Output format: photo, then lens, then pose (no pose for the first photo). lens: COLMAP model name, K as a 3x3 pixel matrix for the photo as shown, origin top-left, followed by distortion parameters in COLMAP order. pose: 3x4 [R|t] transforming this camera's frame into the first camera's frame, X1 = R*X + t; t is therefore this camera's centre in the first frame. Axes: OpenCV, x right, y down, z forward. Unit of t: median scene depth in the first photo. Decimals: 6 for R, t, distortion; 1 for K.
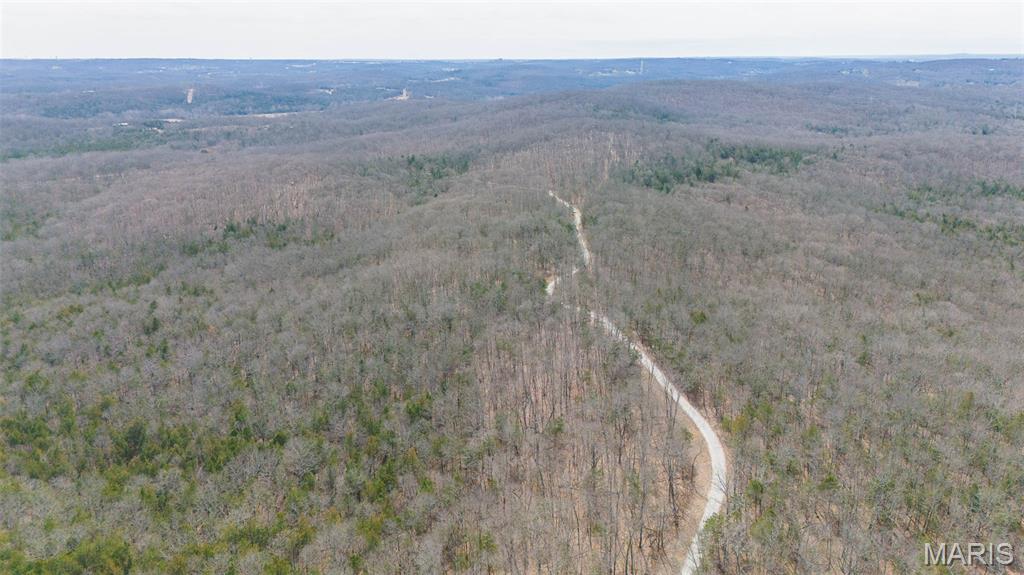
lens RADIAL K [[738.9, 0, 515.4], [0, 738.9, 291.5], [0, 0, 1]] dist [0.063258, -0.060575]
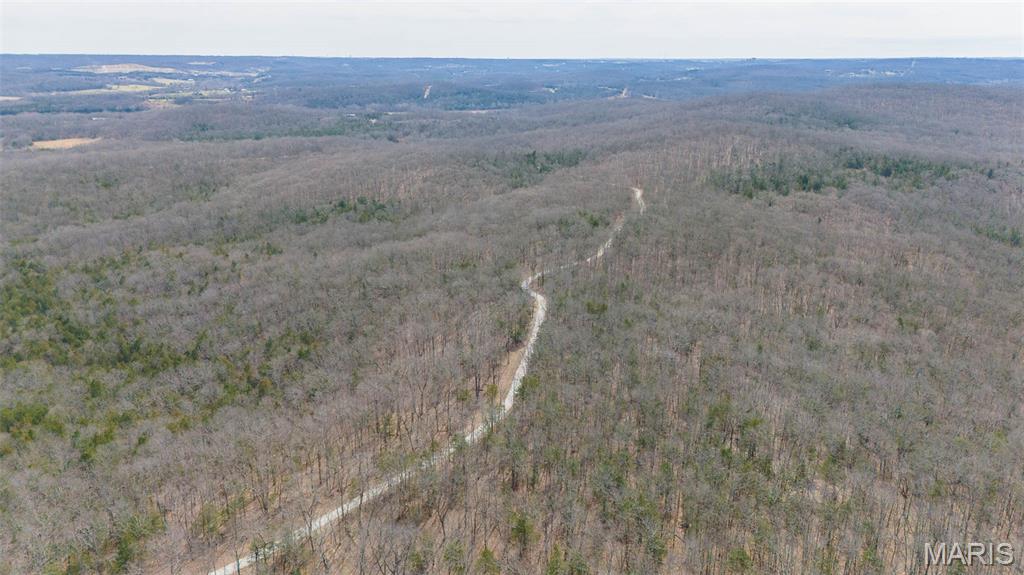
lens RADIAL K [[740.7, 0, 515.9], [0, 740.7, 294.3], [0, 0, 1]] dist [0.051301, -0.037407]
pose [[0.945668, 0.104993, -0.307716, 0.139484], [-0.103724, 0.994394, 0.020526, 0.001569], [0.308146, 0.012506, 0.951257, -0.012285]]
